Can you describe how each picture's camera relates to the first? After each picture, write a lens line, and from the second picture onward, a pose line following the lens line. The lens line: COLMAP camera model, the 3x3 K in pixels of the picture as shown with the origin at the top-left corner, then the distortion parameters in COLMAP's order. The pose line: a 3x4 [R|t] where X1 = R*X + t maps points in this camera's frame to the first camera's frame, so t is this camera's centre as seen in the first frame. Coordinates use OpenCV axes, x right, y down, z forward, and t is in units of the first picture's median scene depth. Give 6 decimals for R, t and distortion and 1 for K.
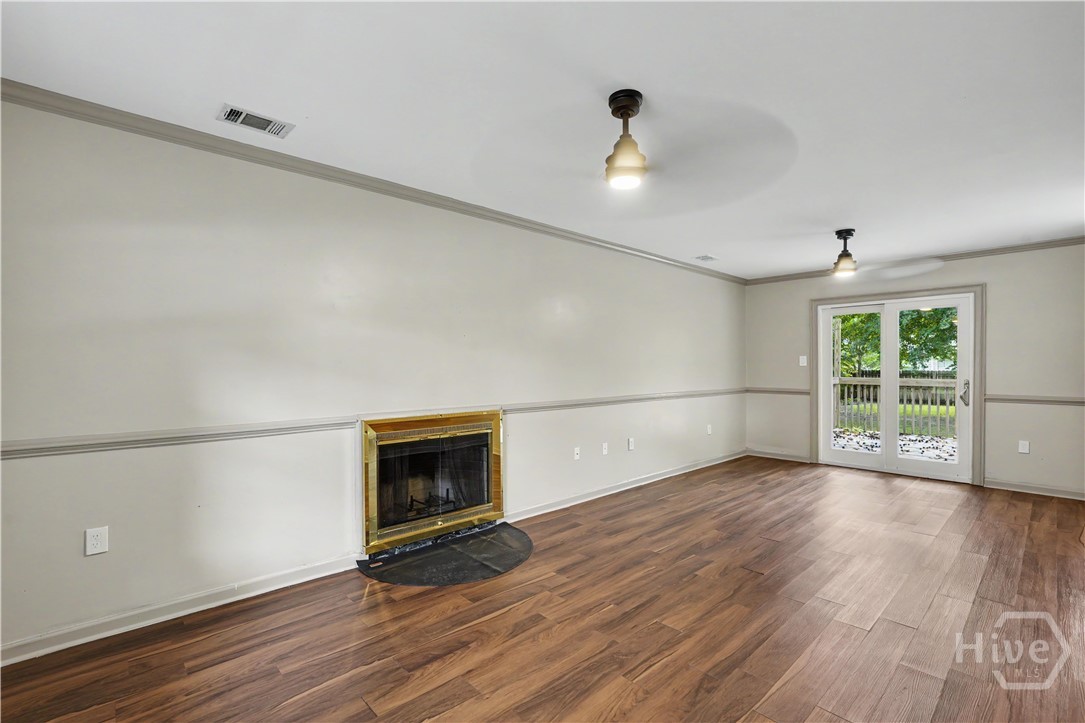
lens RADIAL K [[487.9, 0, 540.8], [0, 487.9, 367.7], [0, 0, 1]] dist [0.000215, 0.000761]
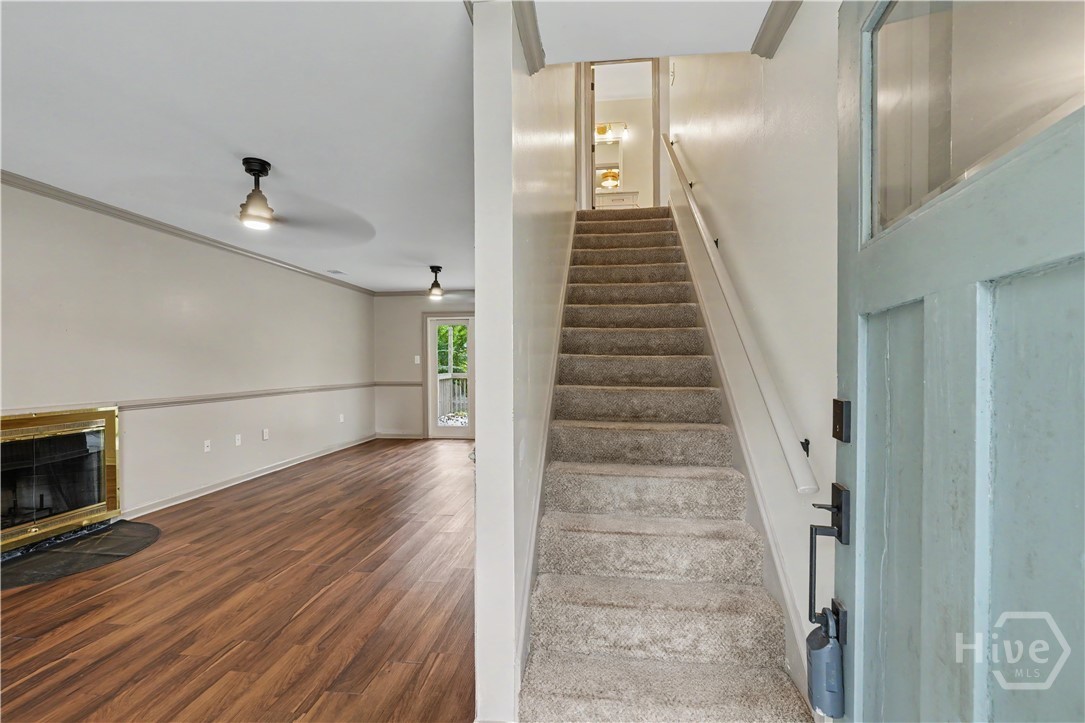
lens RADIAL K [[487.9, 0, 540.8], [0, 487.9, 367.7], [0, 0, 1]] dist [0.000215, 0.000761]
pose [[0.769757, -0.005903, 0.638309, -0.054746], [0.006077, 0.999980, 0.001920, 0.011710], [-0.638307, 0.002402, 0.769778, -0.341122]]
